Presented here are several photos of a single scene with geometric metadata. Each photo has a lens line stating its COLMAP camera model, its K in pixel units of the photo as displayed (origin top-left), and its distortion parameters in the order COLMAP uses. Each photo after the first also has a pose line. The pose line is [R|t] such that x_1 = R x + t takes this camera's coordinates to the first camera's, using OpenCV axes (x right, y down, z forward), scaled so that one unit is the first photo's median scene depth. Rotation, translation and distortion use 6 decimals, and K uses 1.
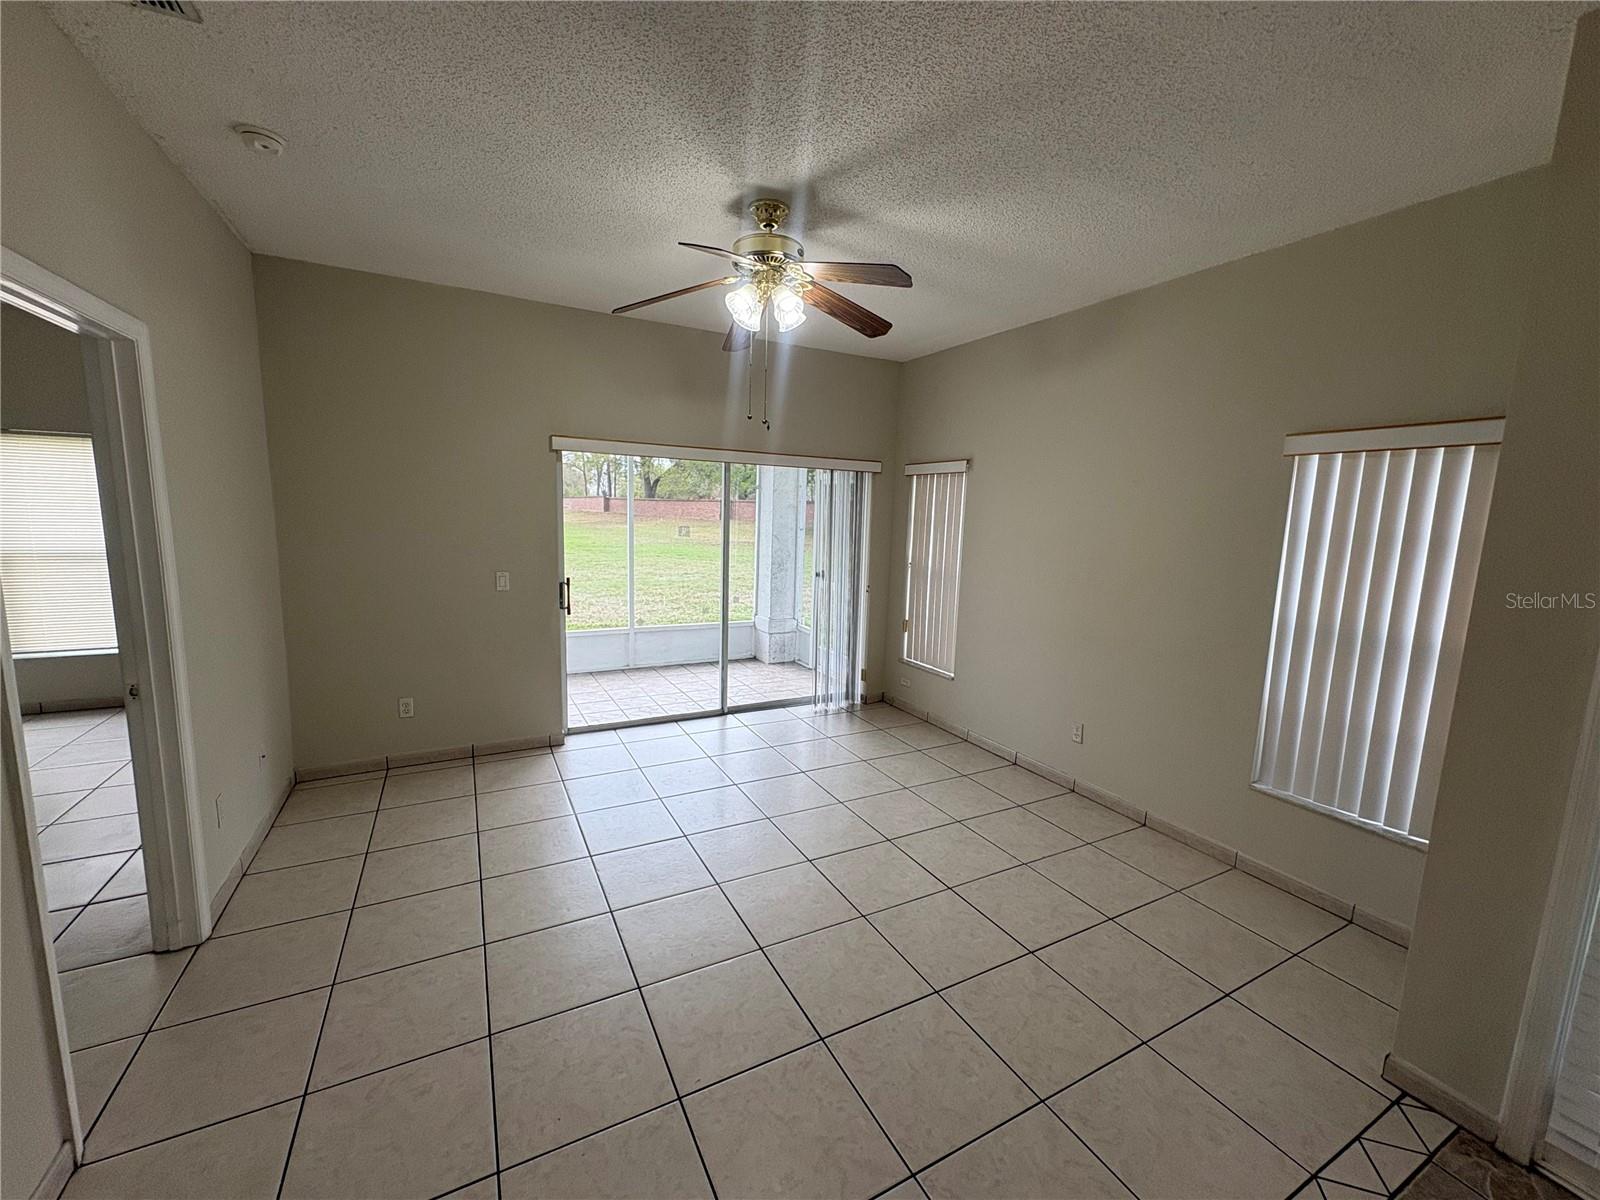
lens RADIAL K [[637.5, 0, 800.0], [0, 637.5, 600.0], [0, 0, 1]] dist [0.000974, -0.000053]
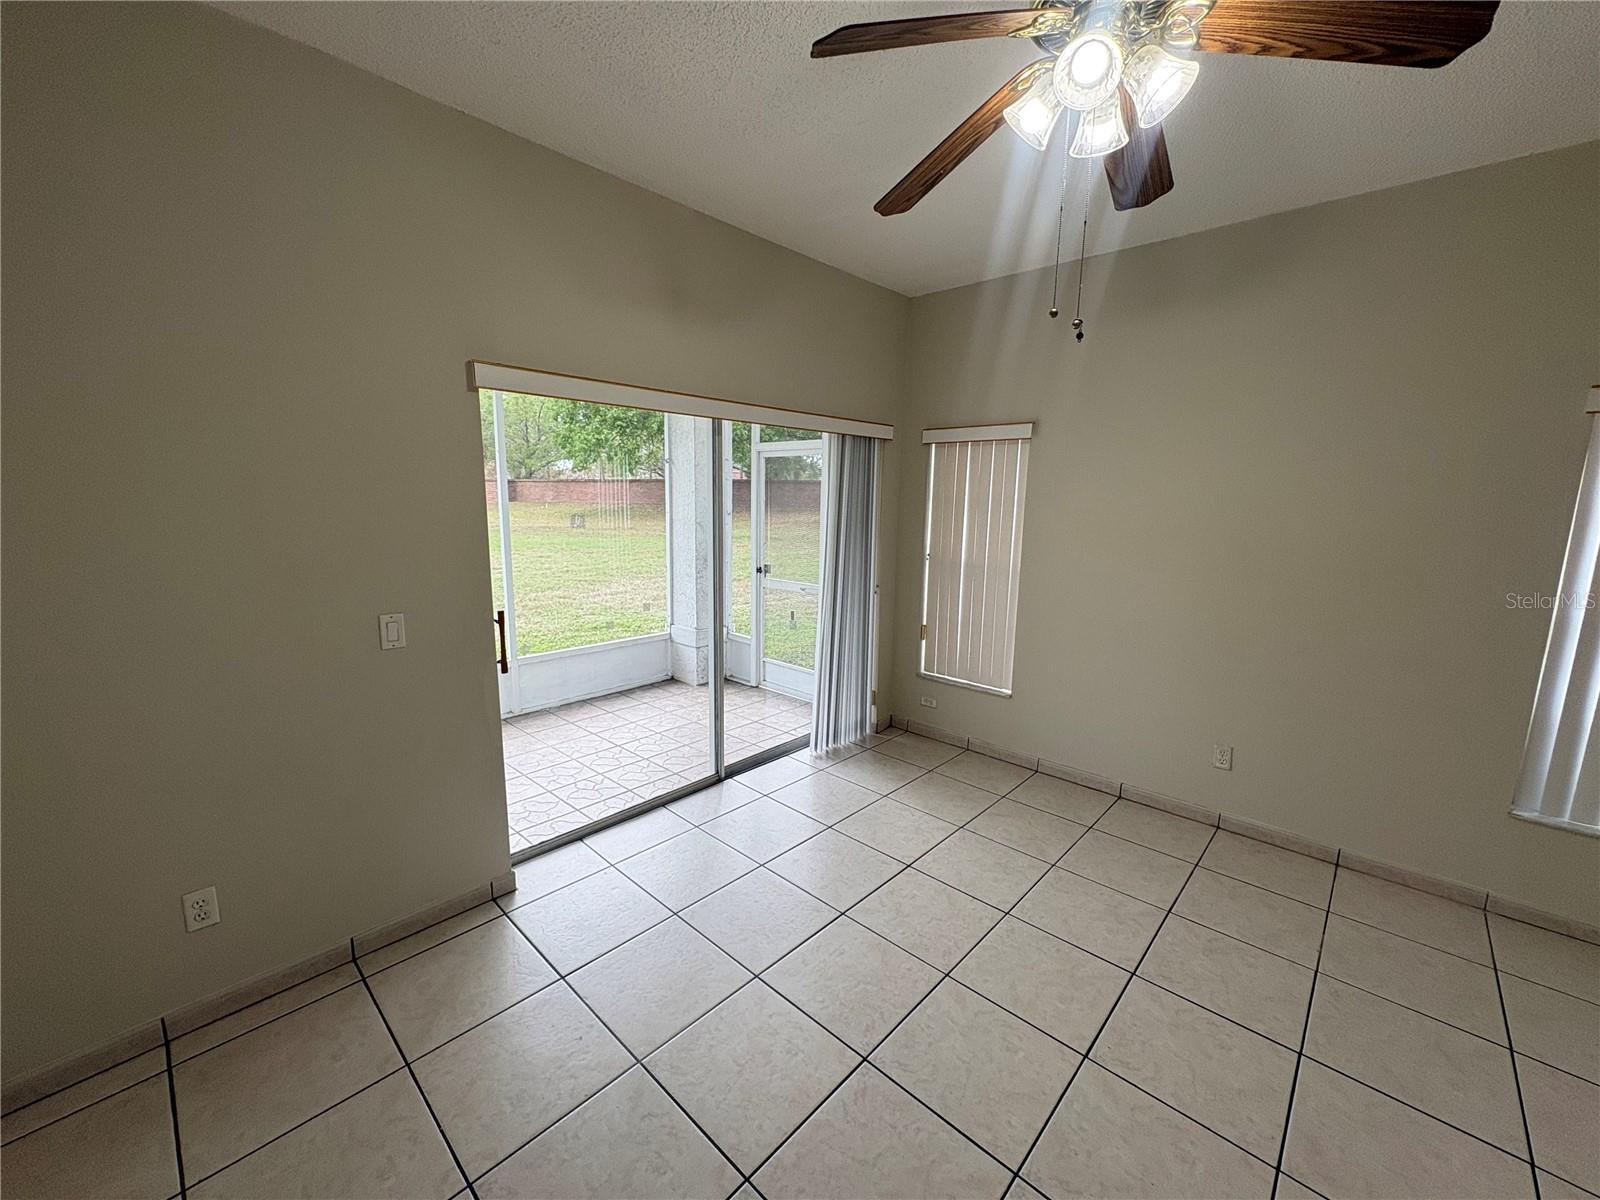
lens RADIAL K [[637.5, 0, 800.0], [0, 637.5, 600.0], [0, 0, 1]] dist [0.000974, -0.000053]
pose [[0.946154, -0.069492, 0.316169, -0.308854], [0.058978, 0.997345, 0.042716, -0.057948], [-0.318298, -0.021769, 0.947741, 0.381110]]
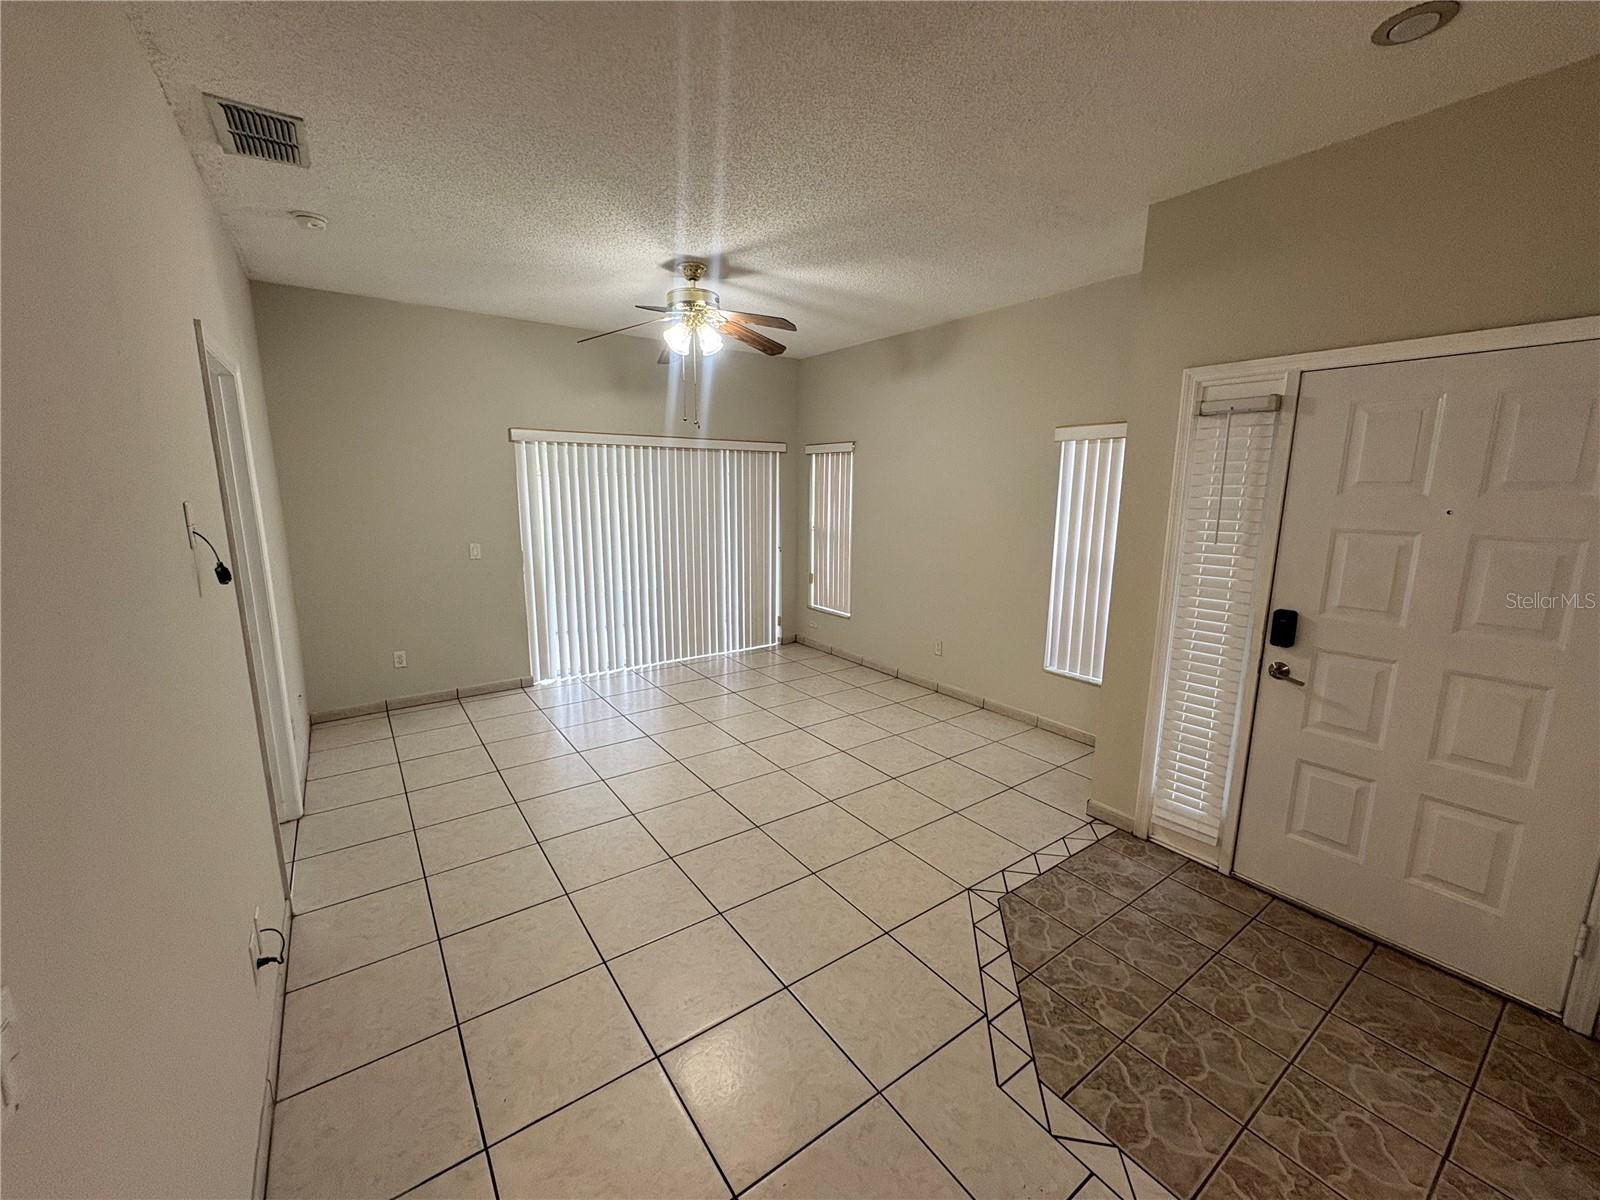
lens RADIAL K [[637.5, 0, 800.0], [0, 637.5, 600.0], [0, 0, 1]] dist [0.000974, -0.000053]
pose [[0.990678, -0.047137, 0.127811, -0.018153], [0.041406, 0.998030, 0.047139, 0.030654], [-0.129781, -0.041407, 0.990678, -0.270408]]
